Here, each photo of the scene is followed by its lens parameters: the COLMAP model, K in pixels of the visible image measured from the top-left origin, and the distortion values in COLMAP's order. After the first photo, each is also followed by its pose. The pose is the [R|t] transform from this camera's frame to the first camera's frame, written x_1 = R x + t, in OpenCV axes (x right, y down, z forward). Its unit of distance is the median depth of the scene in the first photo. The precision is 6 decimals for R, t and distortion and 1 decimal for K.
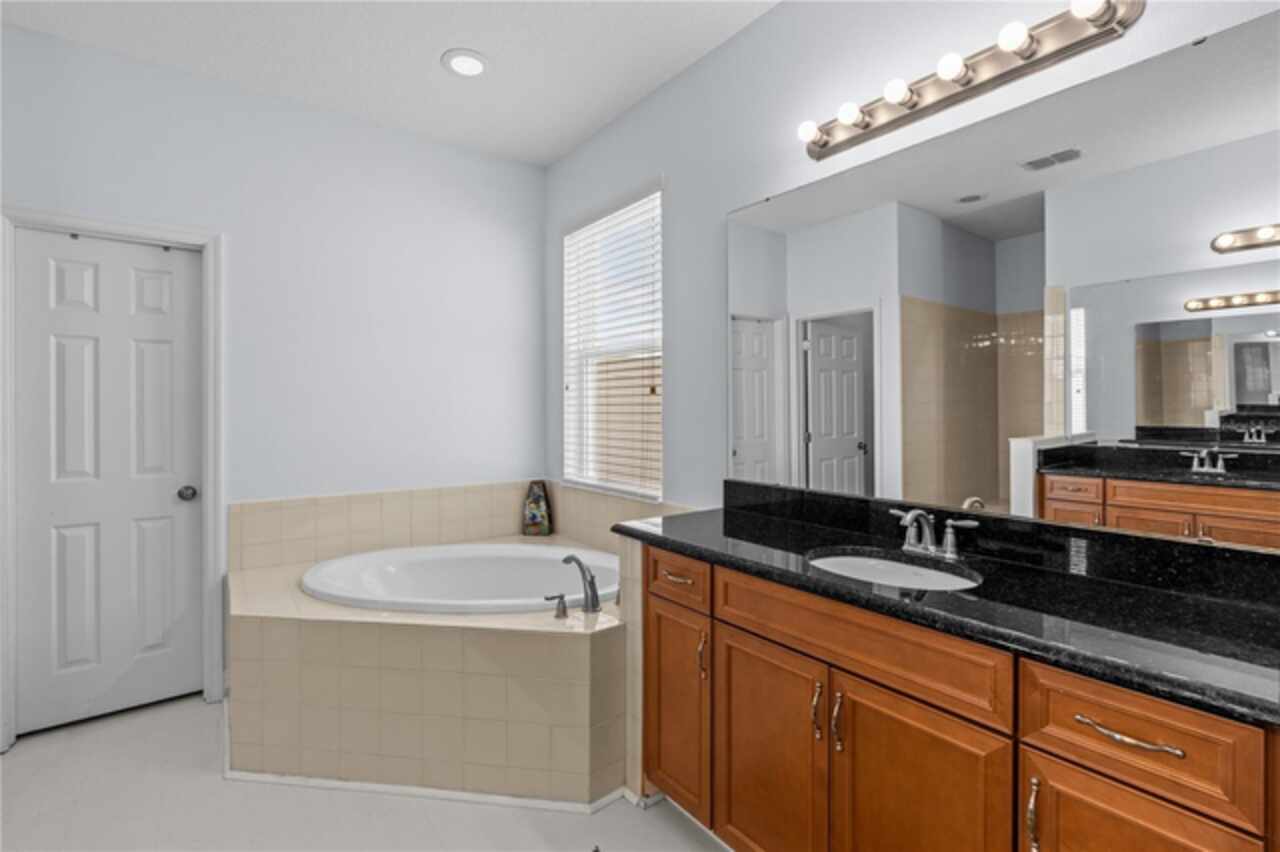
lens RADIAL K [[583.9, 0, 626.5], [0, 583.9, 407.3], [0, 0, 1]] dist [-0.002884, 0.001990]
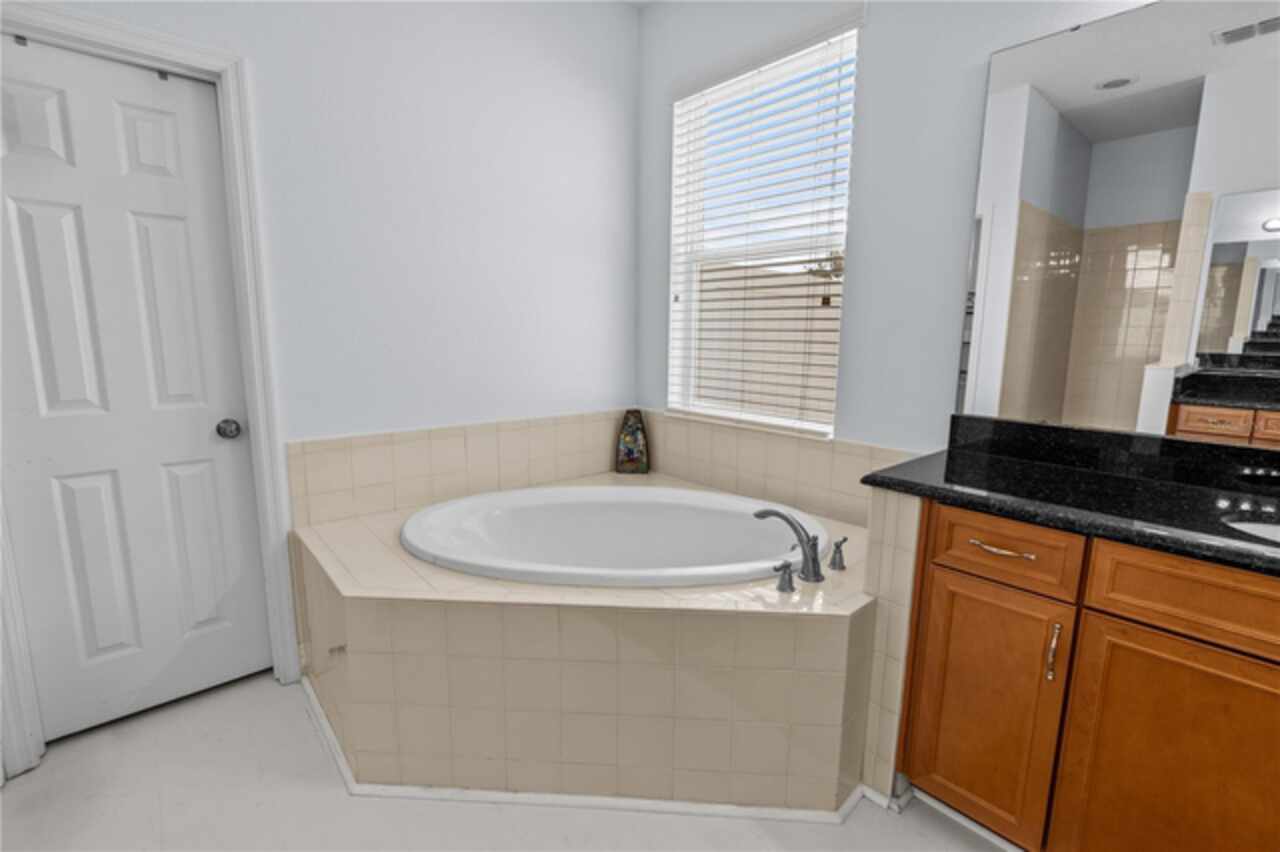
lens RADIAL K [[583.9, 0, 640.2], [0, 583.9, 424.8], [0, 0, 1]] dist [-0.002884, 0.001990]
pose [[0.996657, 0.000639, 0.081692, -0.285873], [-0.013773, 0.986970, 0.160314, 0.013903], [-0.080525, -0.160903, 0.983680, 0.217276]]
